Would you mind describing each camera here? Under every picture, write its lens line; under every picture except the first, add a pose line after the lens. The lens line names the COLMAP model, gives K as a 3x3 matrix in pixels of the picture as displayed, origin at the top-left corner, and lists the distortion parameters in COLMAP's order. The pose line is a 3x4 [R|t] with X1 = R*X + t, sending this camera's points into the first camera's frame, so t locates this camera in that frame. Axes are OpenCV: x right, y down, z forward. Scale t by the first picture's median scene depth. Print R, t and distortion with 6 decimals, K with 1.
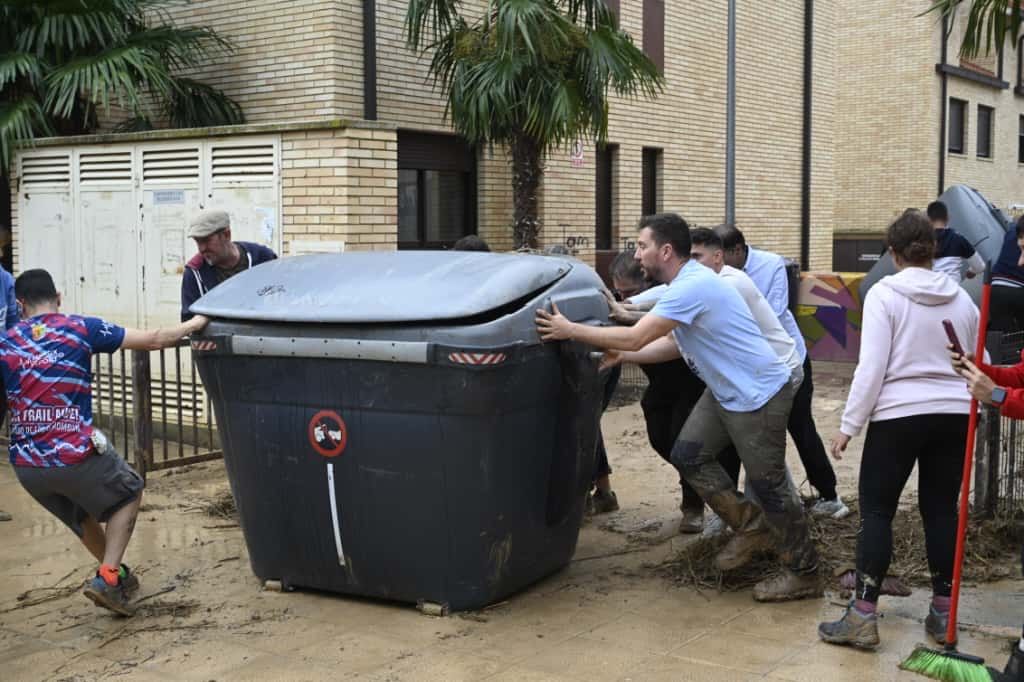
lens RADIAL K [[1306.8, 0, 499.4], [0, 1306.8, 339.6], [0, 0, 1]] dist [-0.002193, -0.049249]
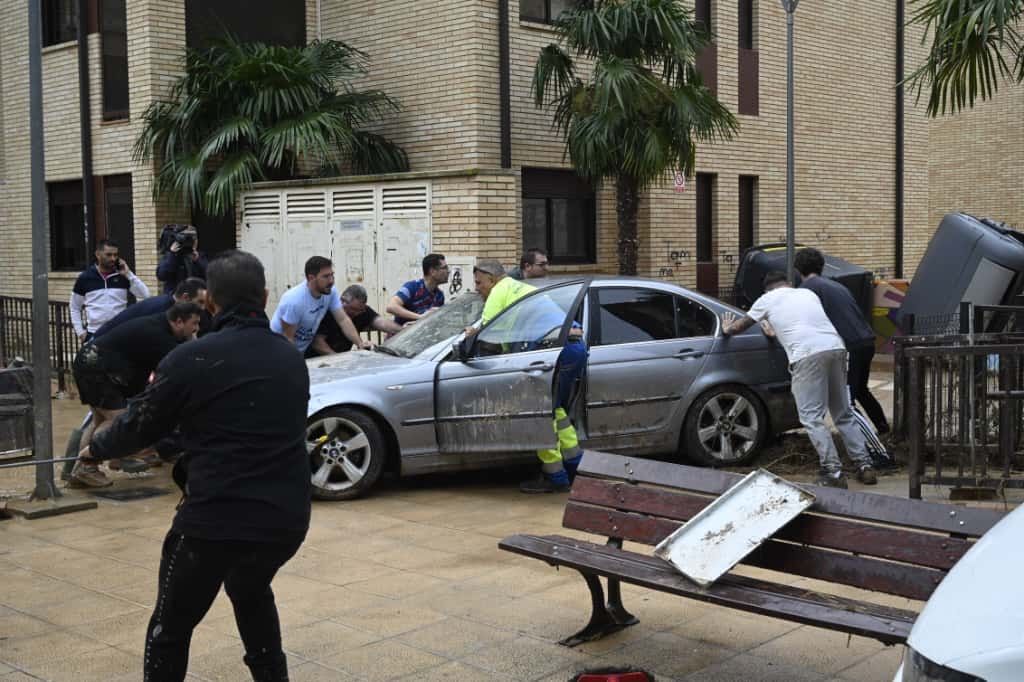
lens RADIAL K [[1306.8, 0, 499.4], [0, 1306.8, 339.6], [0, 0, 1]] dist [-0.002193, -0.049249]
pose [[0.991430, -0.002119, -0.130621, 0.060871], [0.000546, 0.999927, -0.012076, 0.020832], [0.130637, 0.011901, 0.991359, -0.259255]]
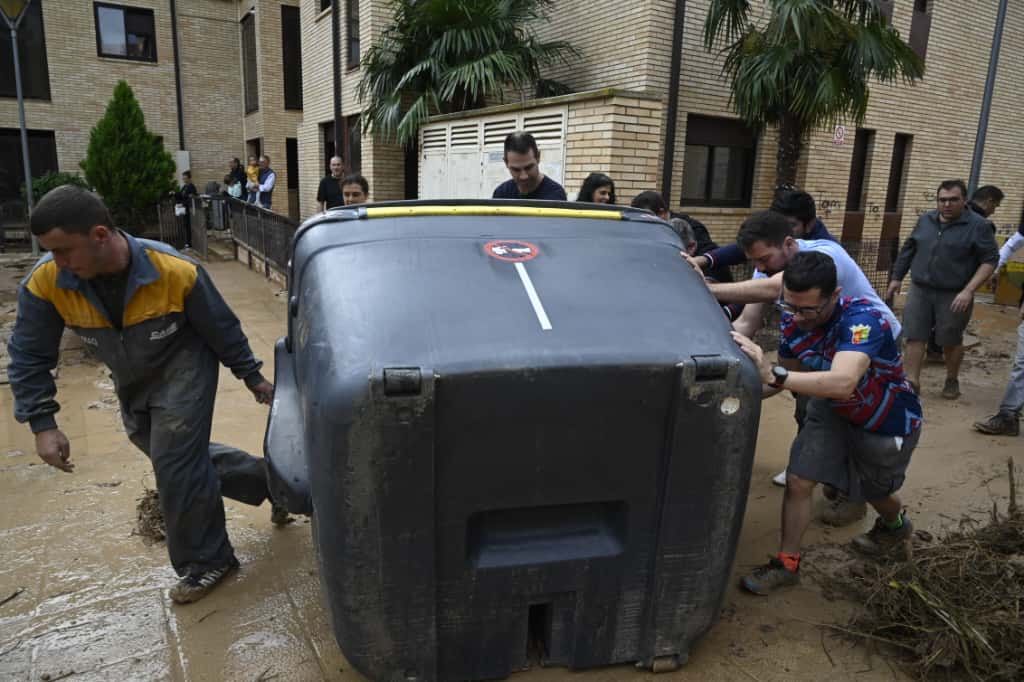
lens RADIAL K [[673.6, 0, 509.2], [0, 673.6, 335.1], [0, 0, 1]] dist [-0.007046, 0.000419]
pose [[0.921448, 0.114025, -0.371392, 0.032194], [-0.066470, 0.988135, 0.138461, -0.018696], [0.382774, -0.102898, 0.918094, 0.268484]]
